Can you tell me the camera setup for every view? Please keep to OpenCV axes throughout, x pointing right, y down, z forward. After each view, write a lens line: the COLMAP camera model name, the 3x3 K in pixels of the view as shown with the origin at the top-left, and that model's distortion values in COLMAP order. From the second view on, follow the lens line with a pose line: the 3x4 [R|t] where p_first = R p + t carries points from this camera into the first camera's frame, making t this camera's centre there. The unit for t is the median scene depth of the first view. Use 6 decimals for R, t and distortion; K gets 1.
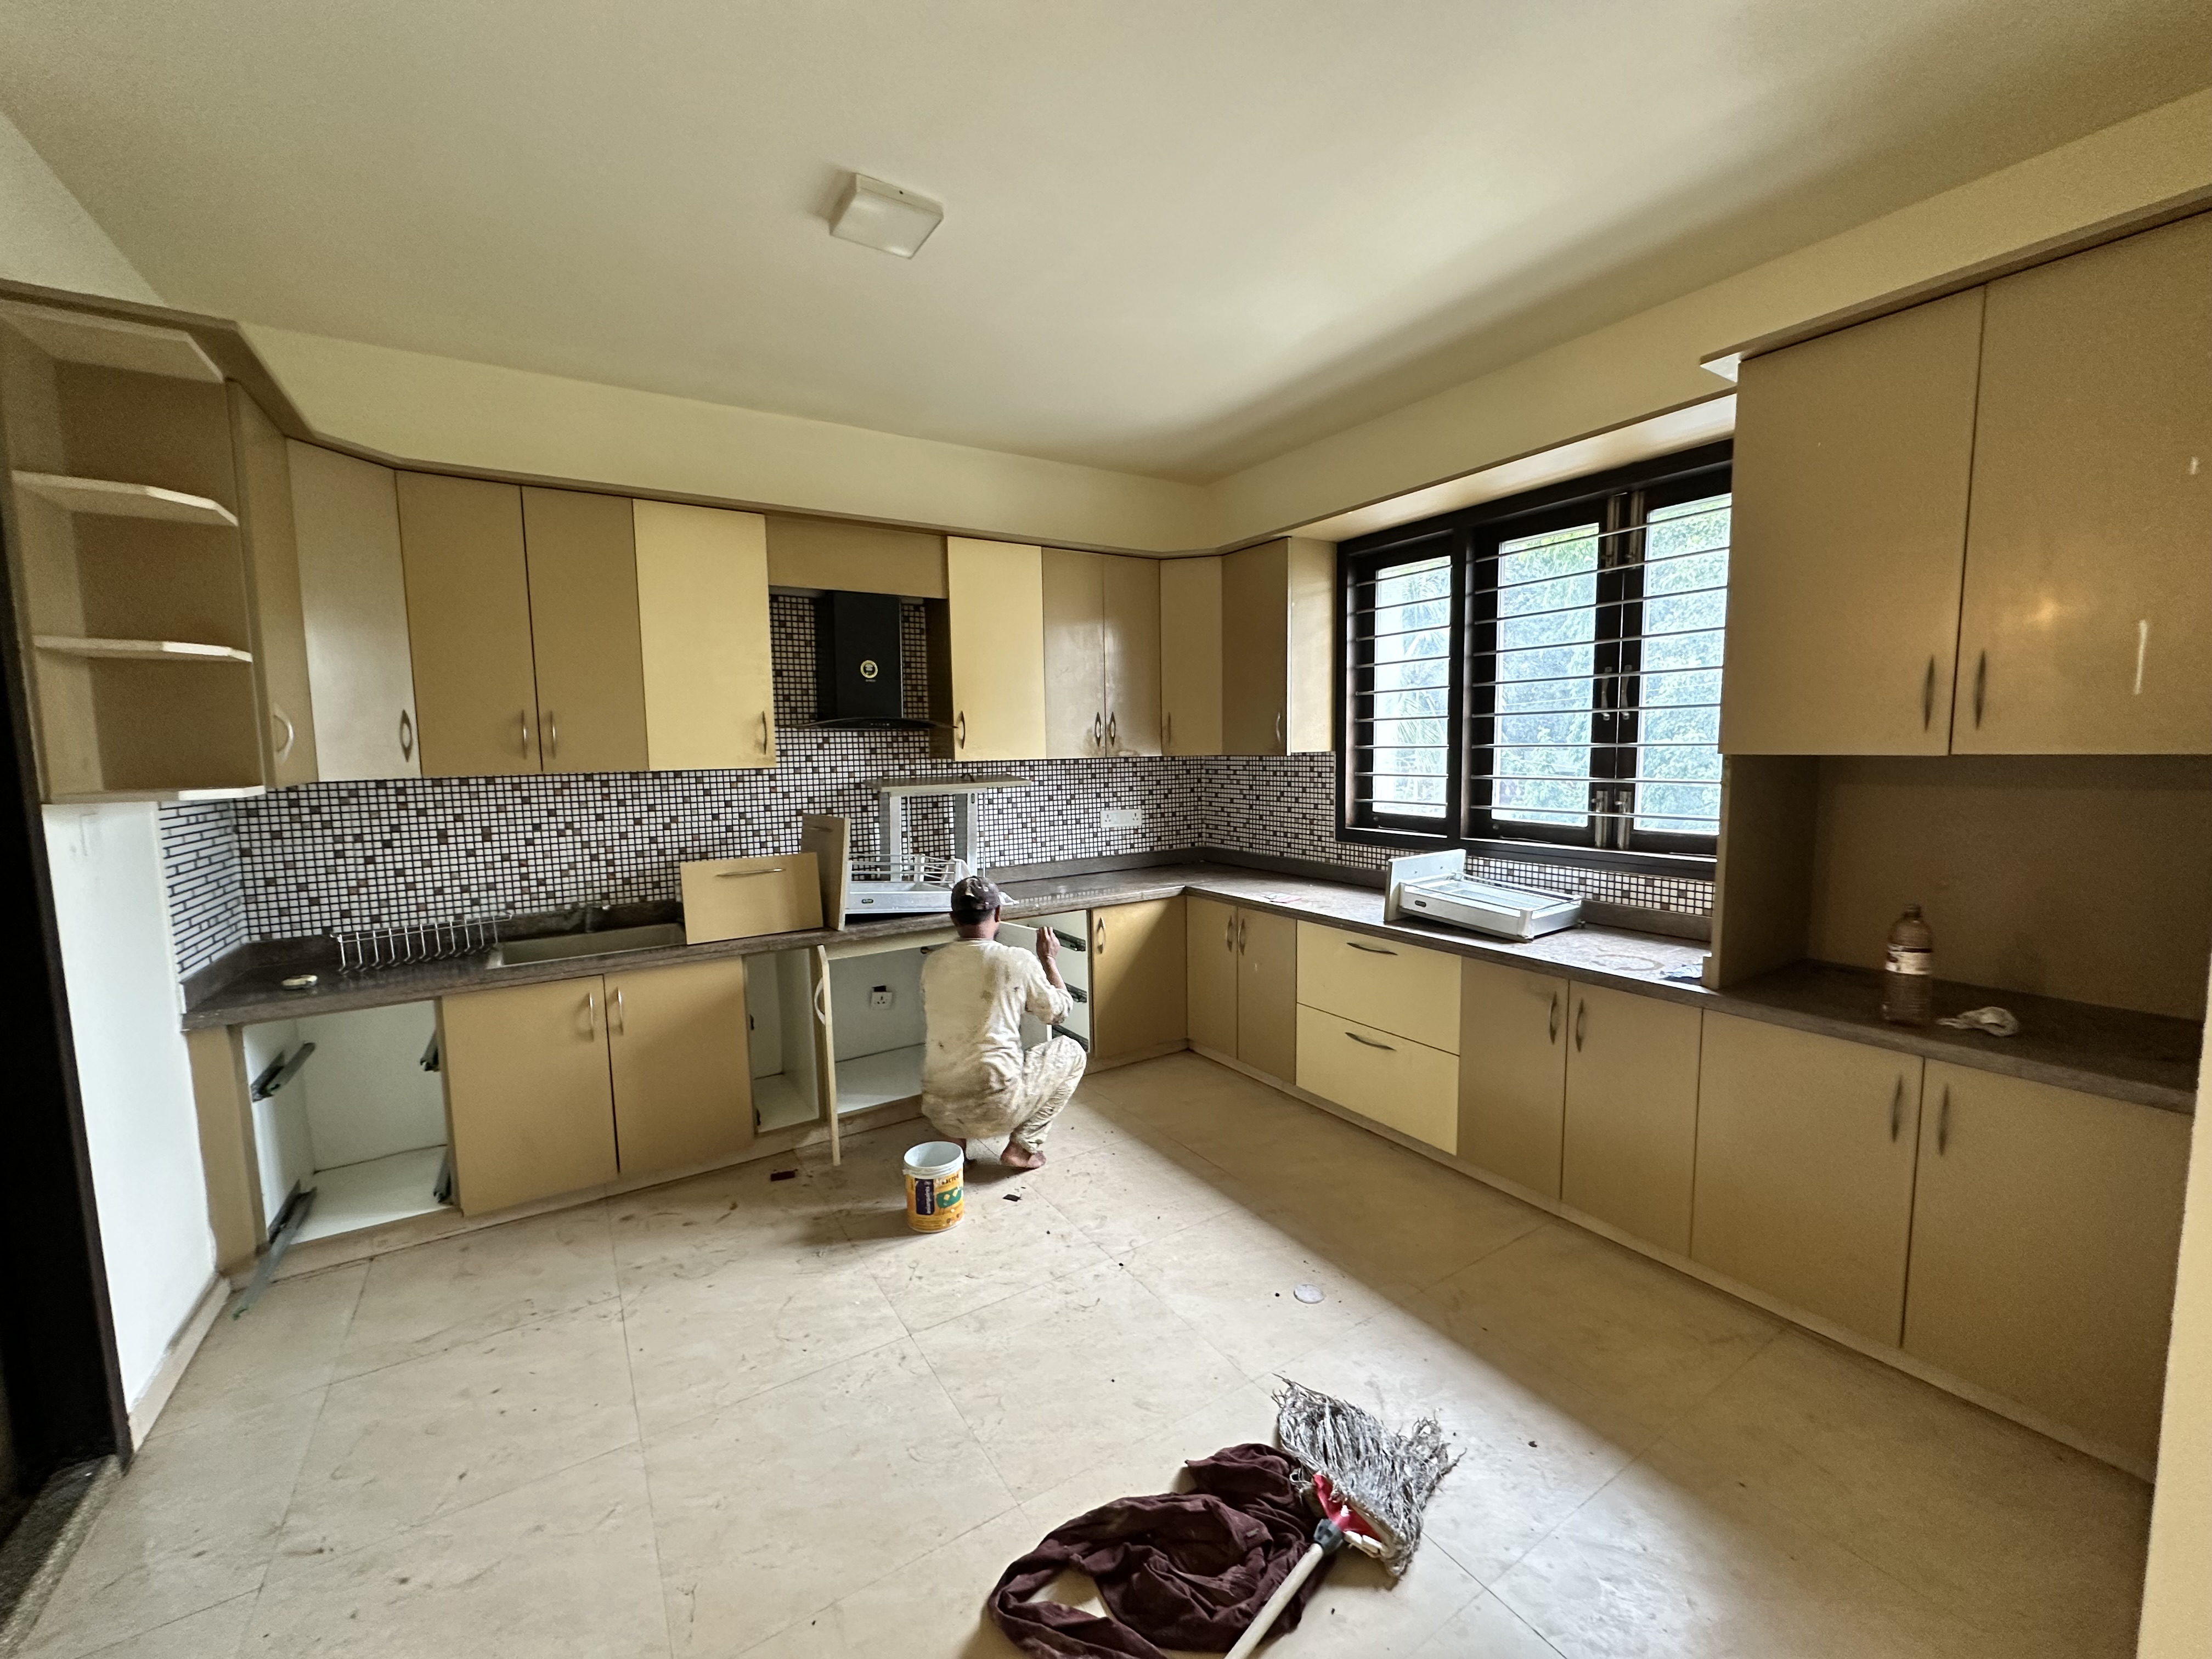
lens RADIAL K [[880.8, 0, 1108.2], [0, 880.8, 827.9], [0, 0, 1]] dist [-0.003866, 0.000415]
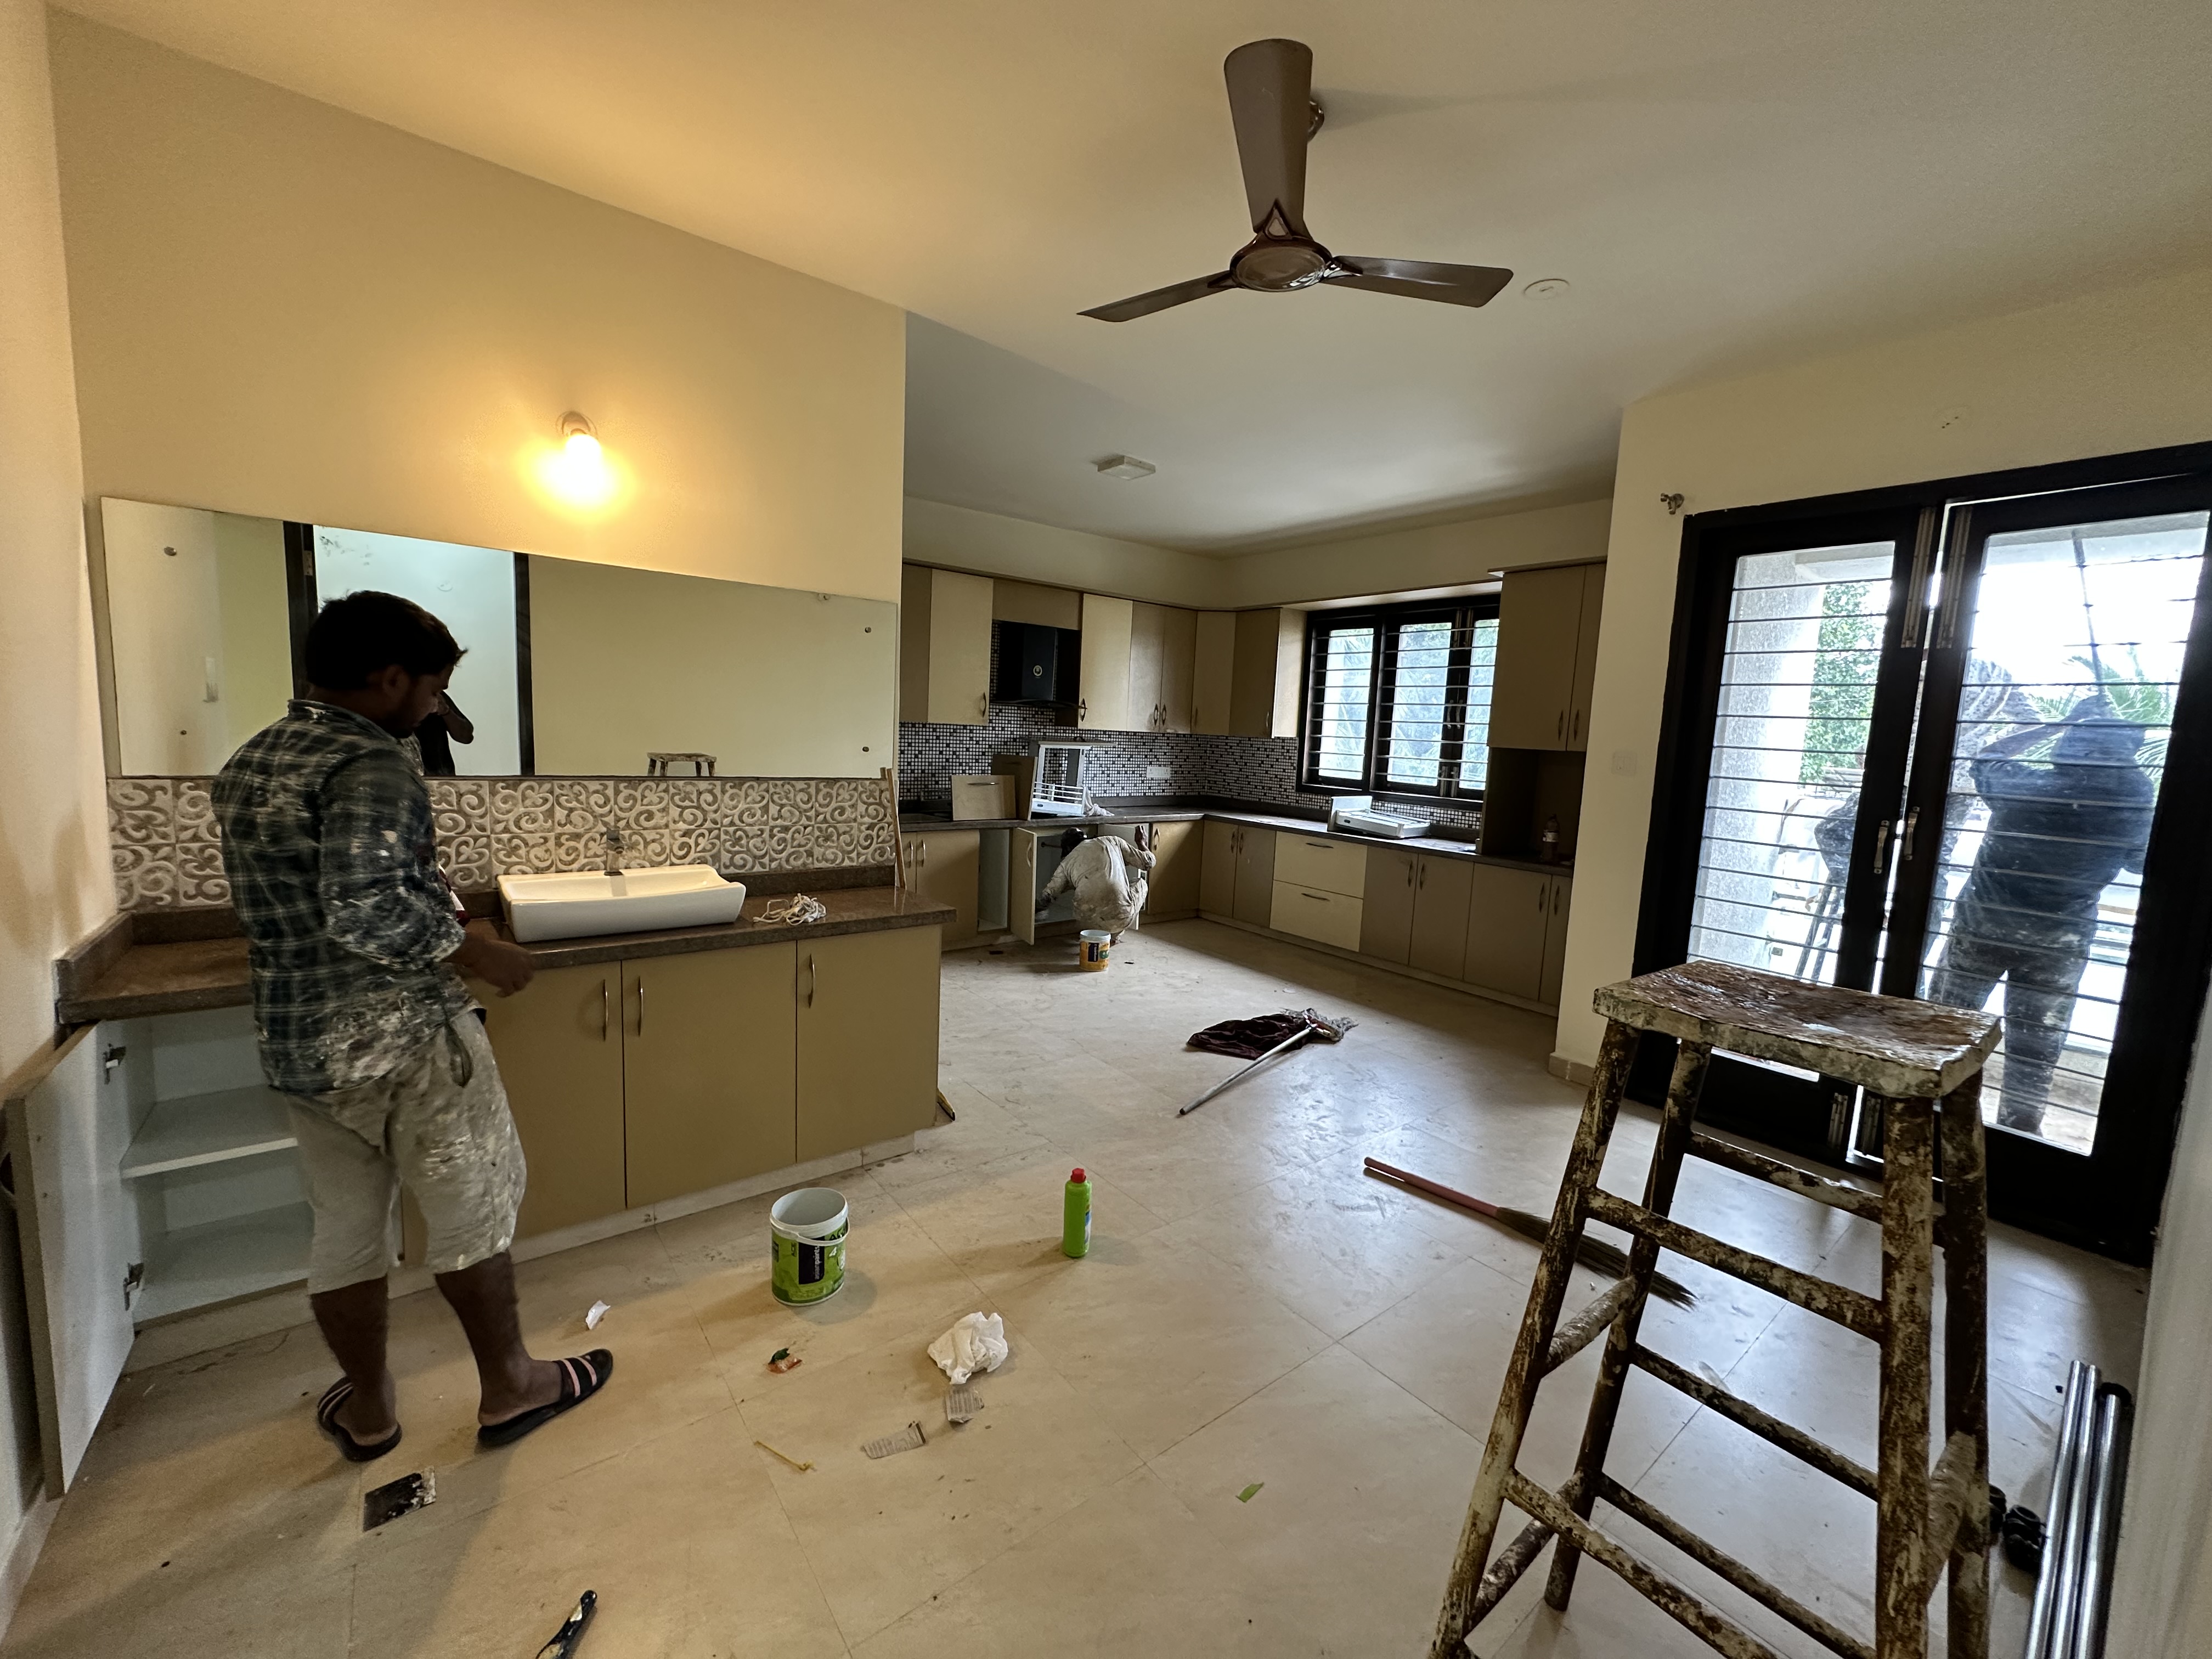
lens RADIAL K [[880.8, 0, 1104.1], [0, 880.8, 826.5], [0, 0, 1]] dist [-0.003866, 0.000415]
pose [[0.993760, 0.052811, 0.098242, -0.292197], [-0.054651, 0.998375, 0.016131, 0.082741], [-0.097230, -0.021399, 0.995032, -0.692128]]
